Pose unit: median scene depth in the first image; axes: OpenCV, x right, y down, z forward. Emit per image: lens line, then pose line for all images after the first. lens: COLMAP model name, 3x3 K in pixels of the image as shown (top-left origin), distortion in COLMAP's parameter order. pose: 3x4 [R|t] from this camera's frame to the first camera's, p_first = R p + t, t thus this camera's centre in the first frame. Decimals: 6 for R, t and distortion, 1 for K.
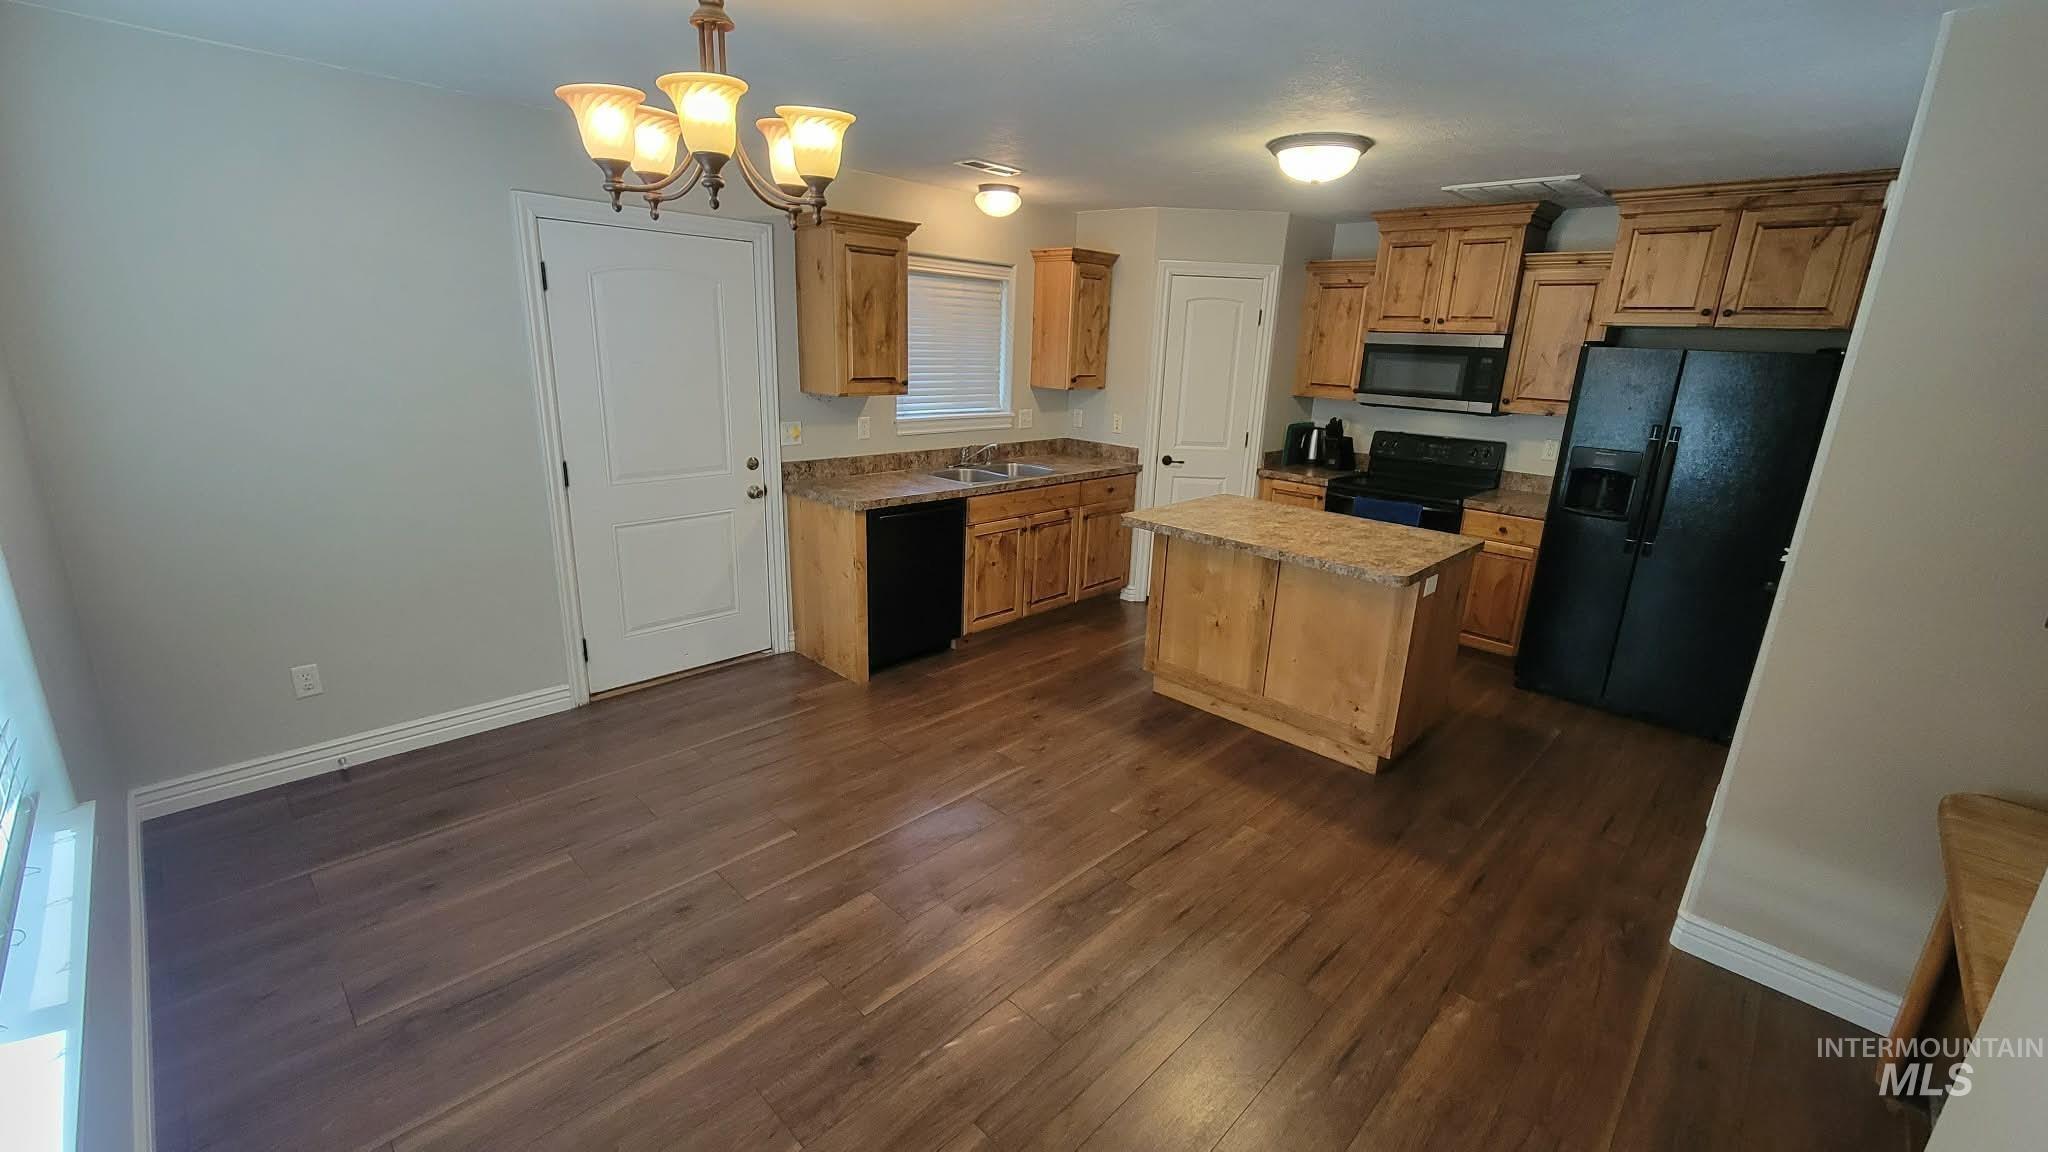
lens RADIAL K [[837.7, 0, 1033.2], [0, 837.7, 569.7], [0, 0, 1]] dist [0.000345, 0.000084]
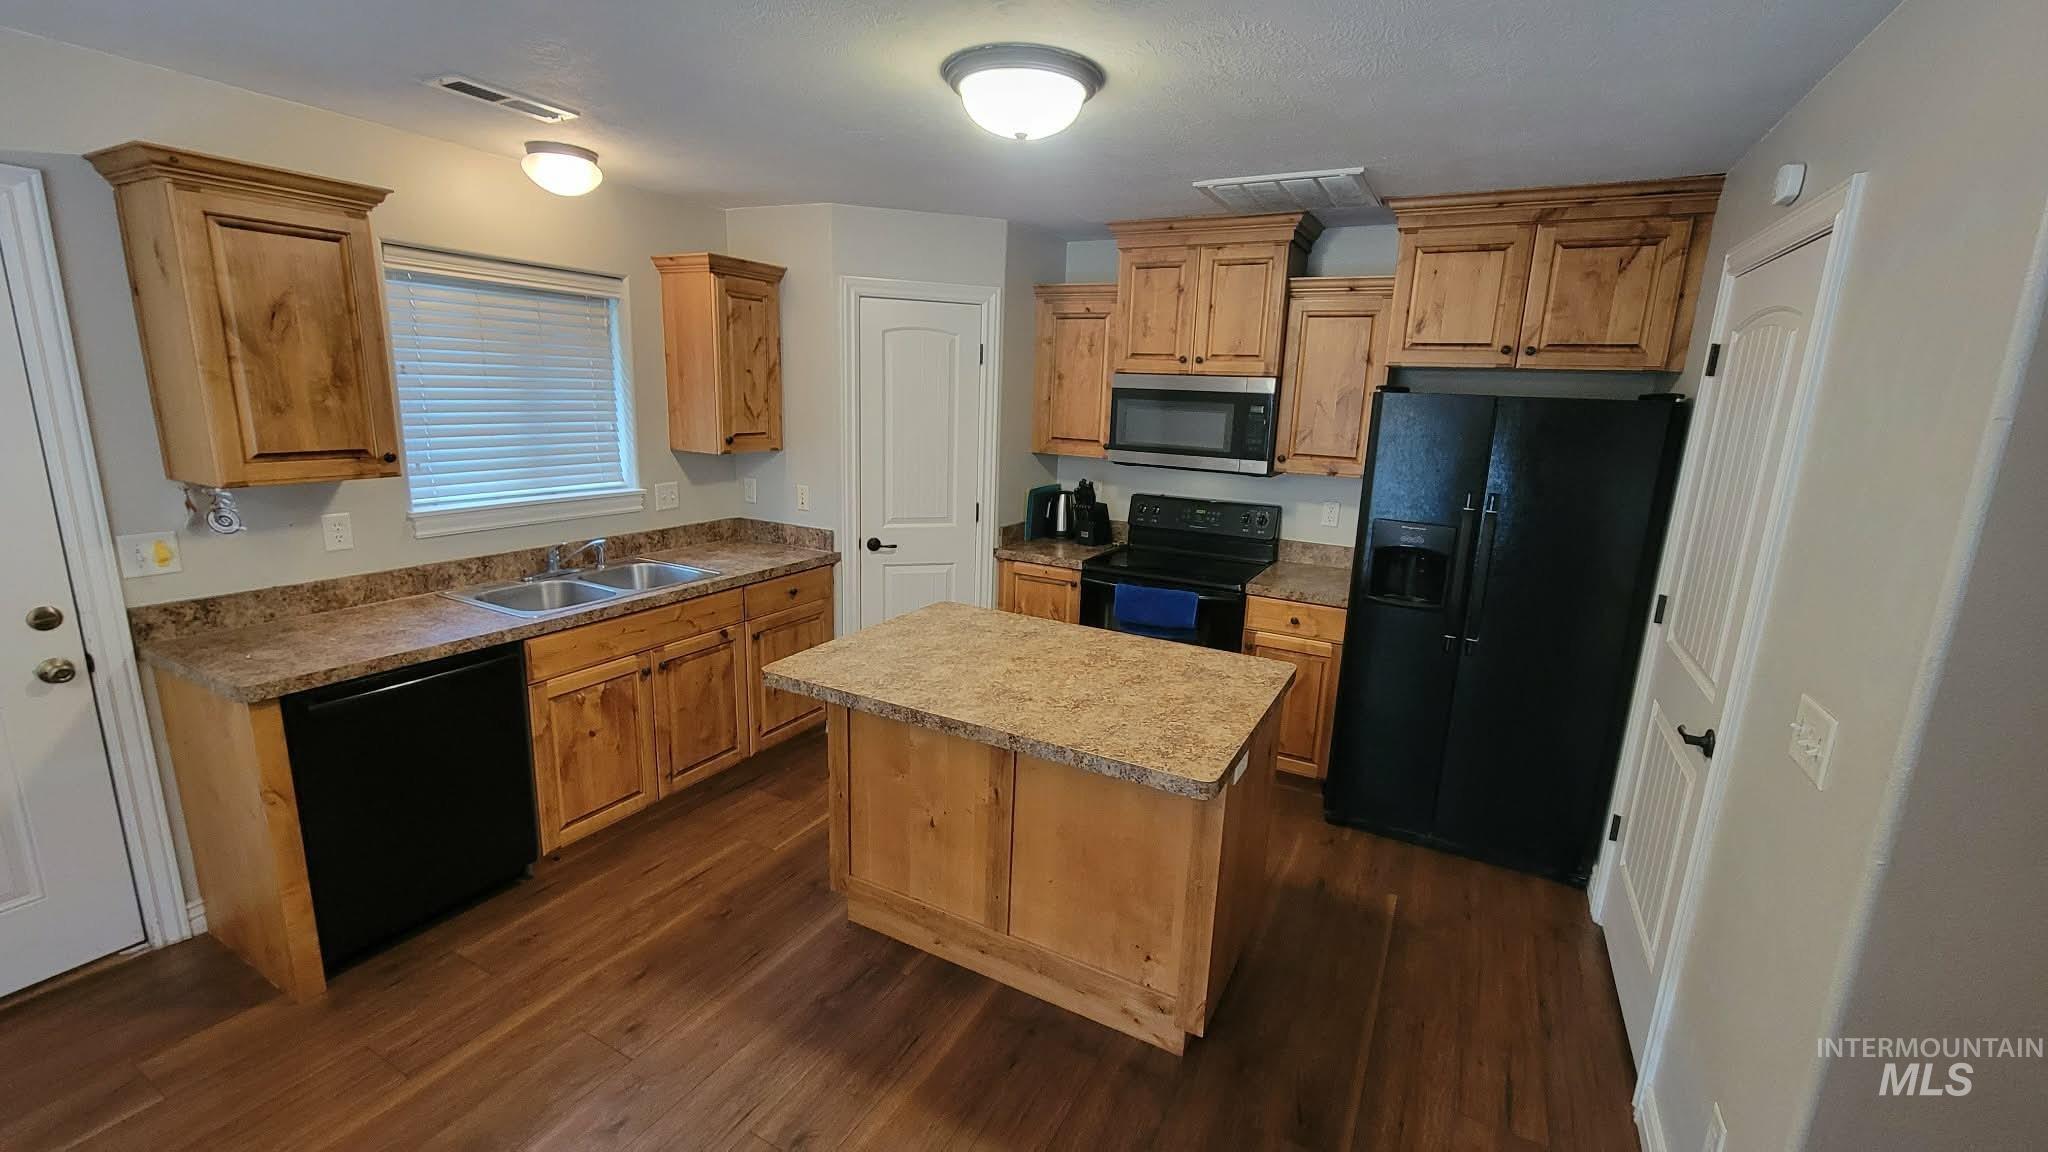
lens RADIAL K [[837.7, 0, 1032.5], [0, 837.7, 572.8], [0, 0, 1]] dist [0.000345, 0.000084]
pose [[0.961935, -0.062159, 0.266115, 0.118547], [0.073713, 0.996712, -0.033642, -0.087018], [-0.263148, 0.051978, 0.963354, 0.309981]]
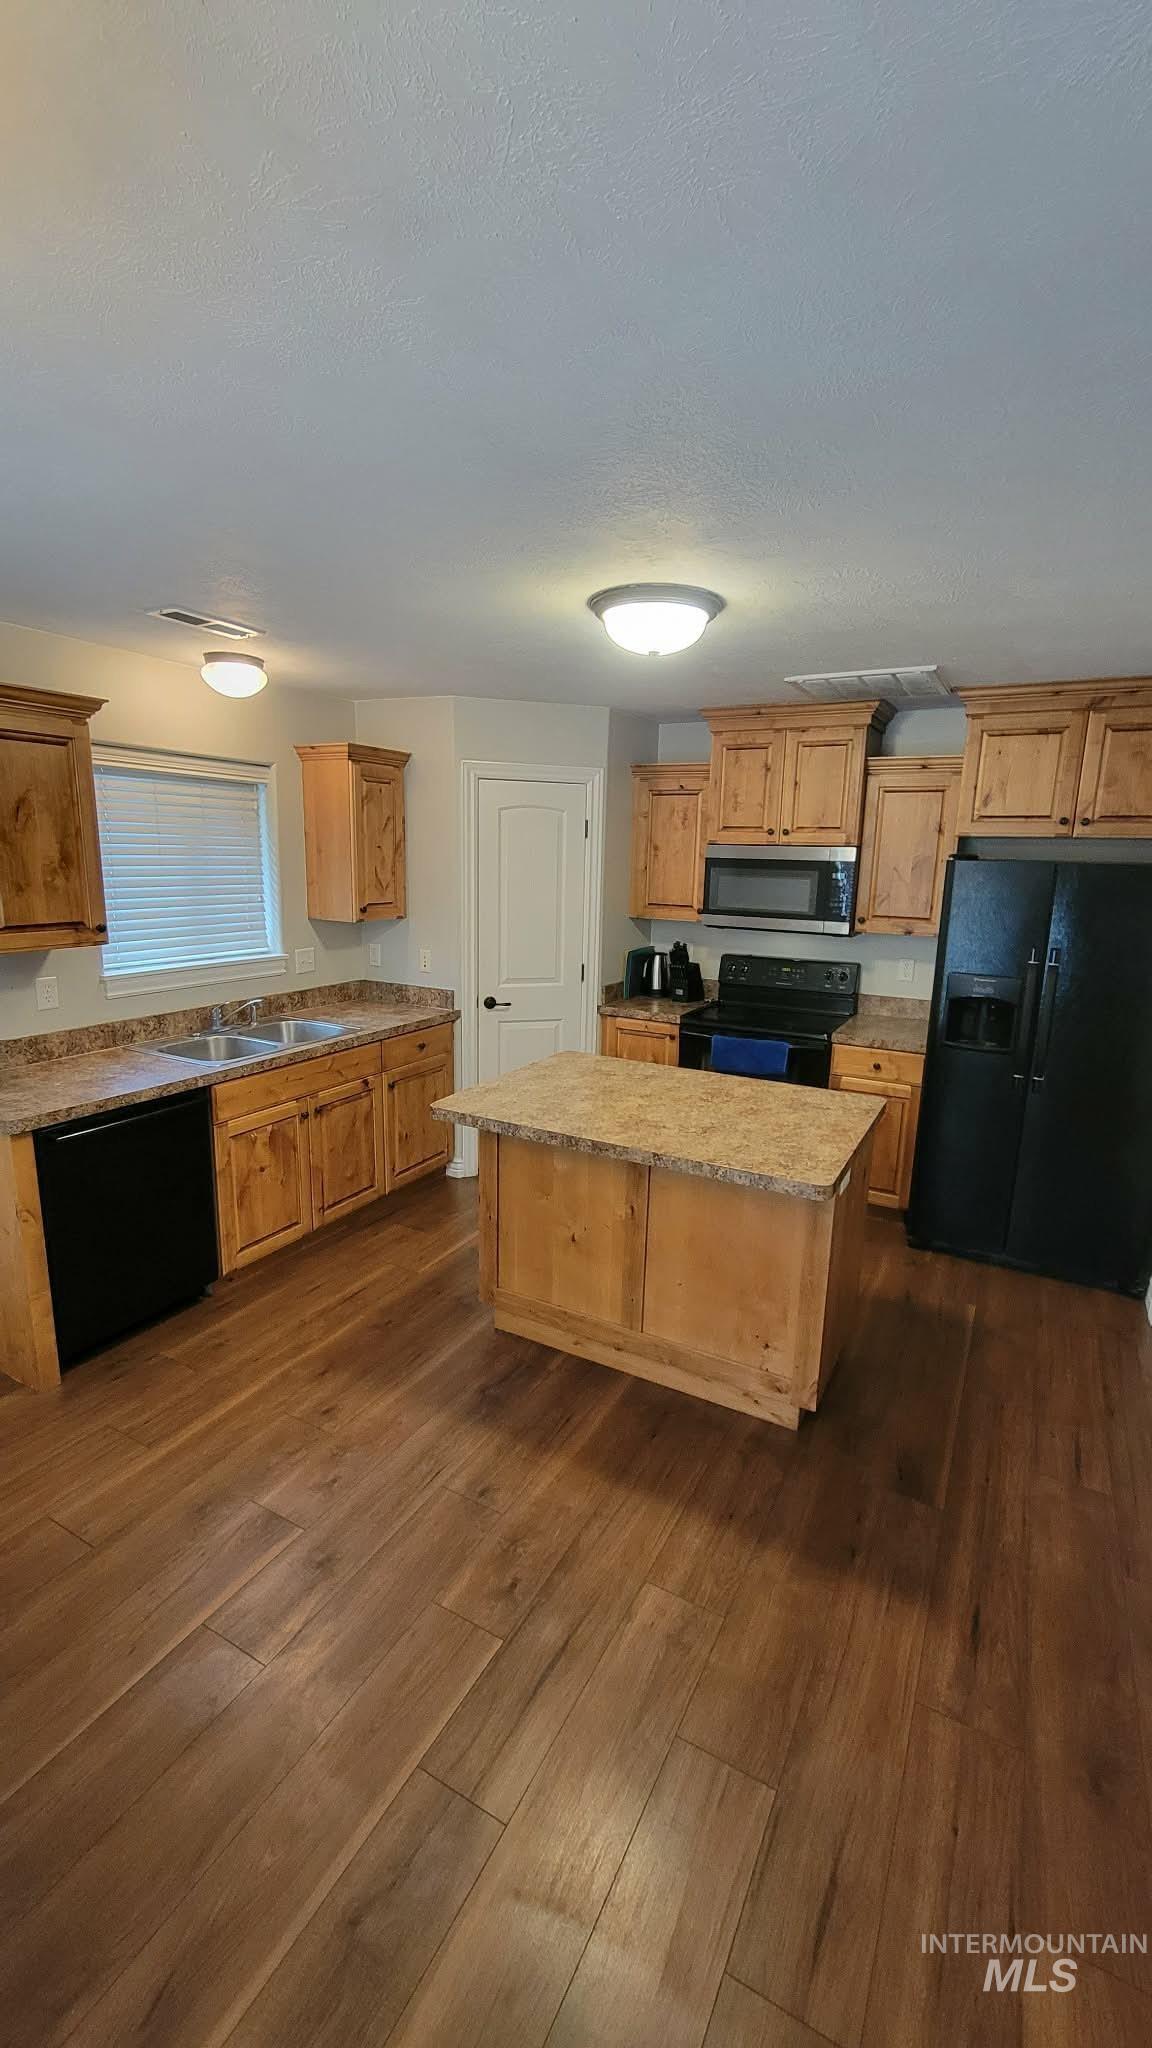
lens RADIAL K [[837.7, 0, 587.0], [0, 837.7, 1027.4], [0, 0, 1]] dist [0.000345, 0.000084]
pose [[0.962980, -0.069572, 0.260439, 0.045080], [0.084394, 0.995363, -0.046156, -0.075275], [-0.256020, 0.066427, 0.964386, 0.237129]]
